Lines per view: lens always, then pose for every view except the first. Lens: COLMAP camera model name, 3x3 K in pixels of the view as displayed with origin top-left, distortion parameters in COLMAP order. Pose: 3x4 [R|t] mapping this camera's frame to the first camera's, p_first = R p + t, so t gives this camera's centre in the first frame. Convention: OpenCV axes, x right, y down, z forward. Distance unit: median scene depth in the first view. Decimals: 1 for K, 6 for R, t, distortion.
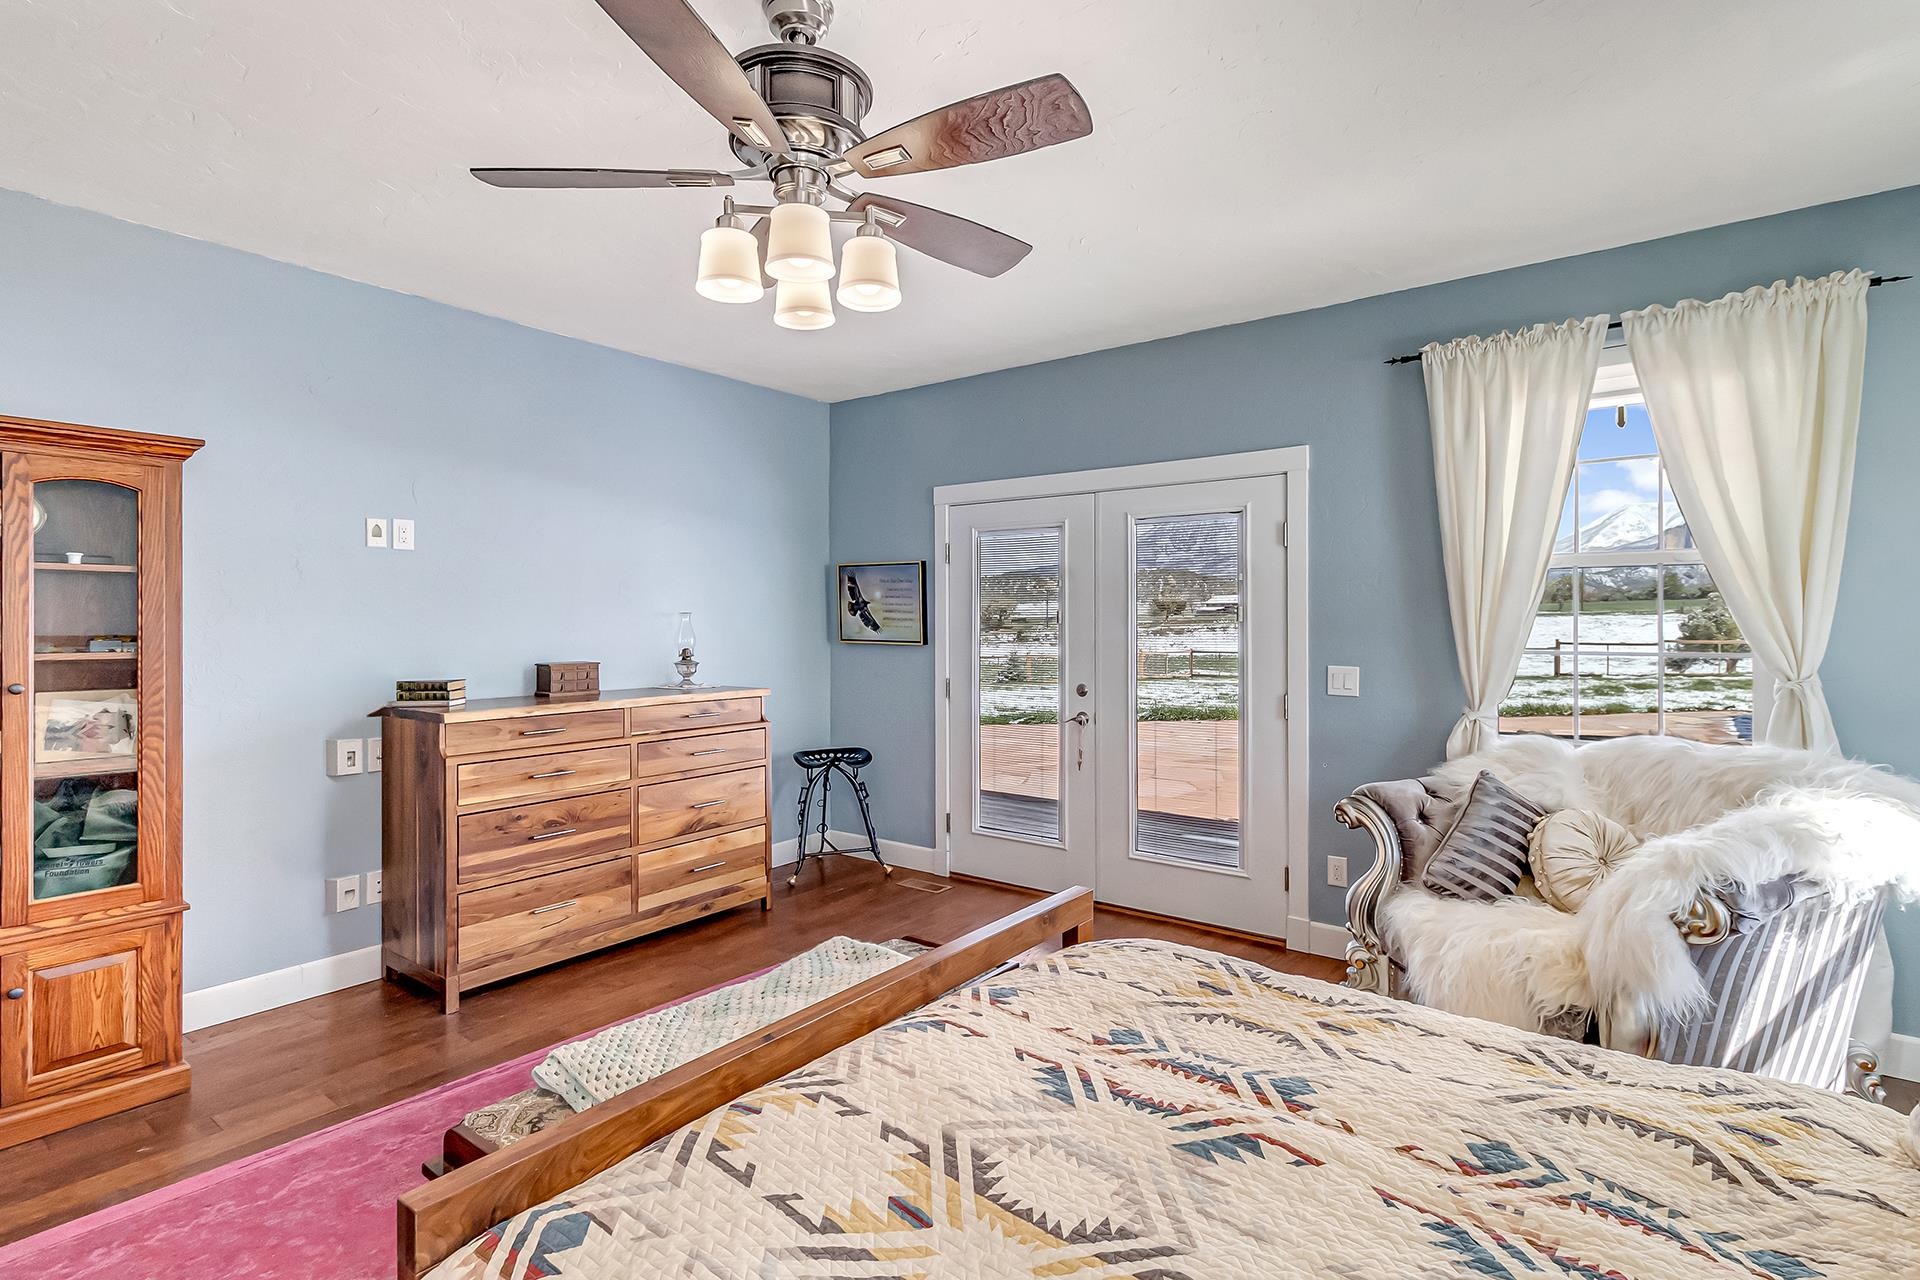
lens RADIAL K [[954.2, 0, 965.1], [0, 954.2, 628.3], [0, 0, 1]] dist [0.004823, 0.001019]
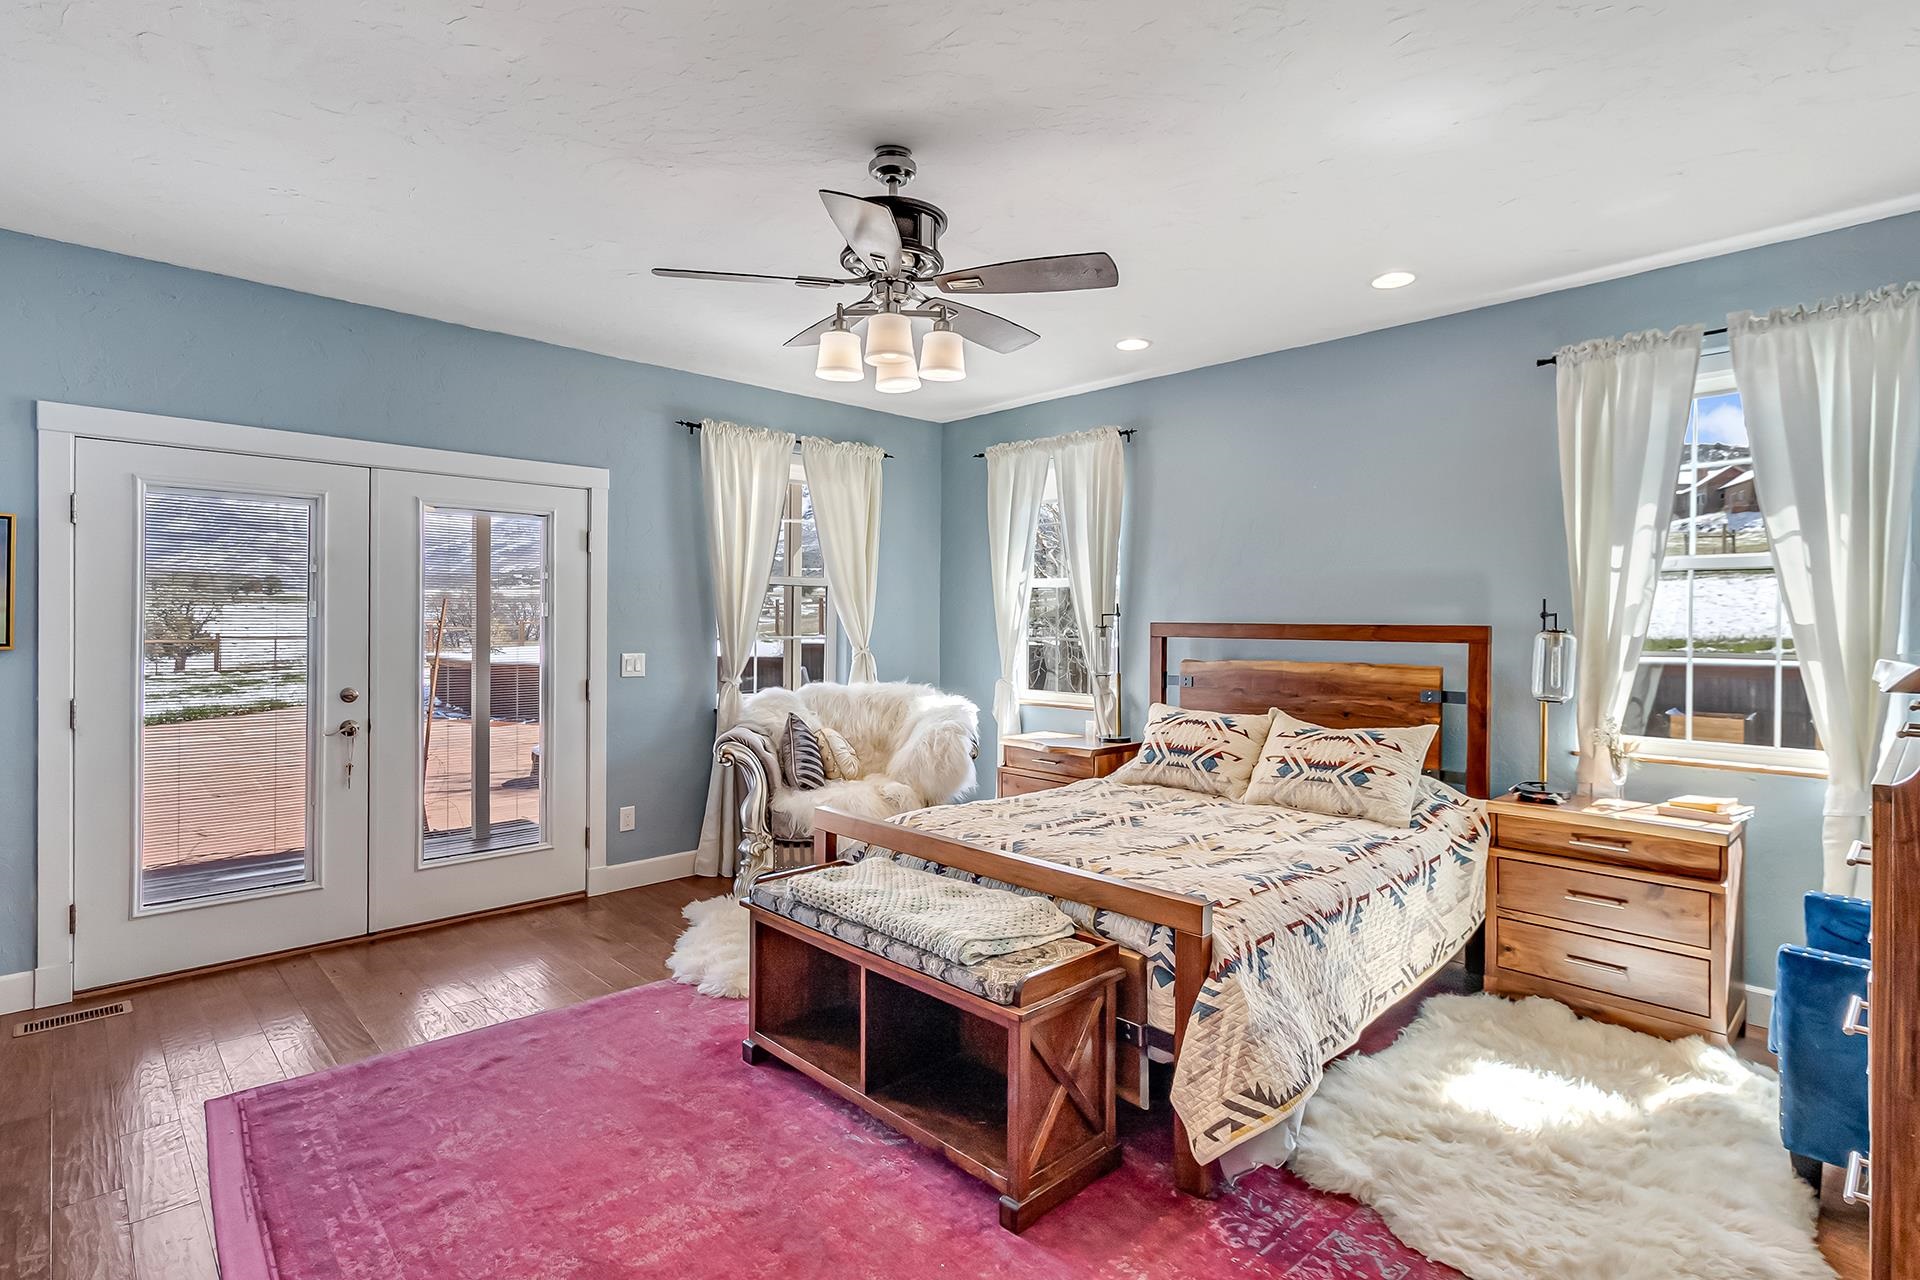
lens RADIAL K [[910.9, 0, 952.2], [0, 910.9, 624.0], [0, 0, 1]] dist [-0.000513, 0.000724]
pose [[0.152383, -0.003978, 0.988314, -0.704111], [-0.001256, 0.999990, 0.004219, -0.003557], [-0.988321, -0.001884, 0.152376, 0.400743]]
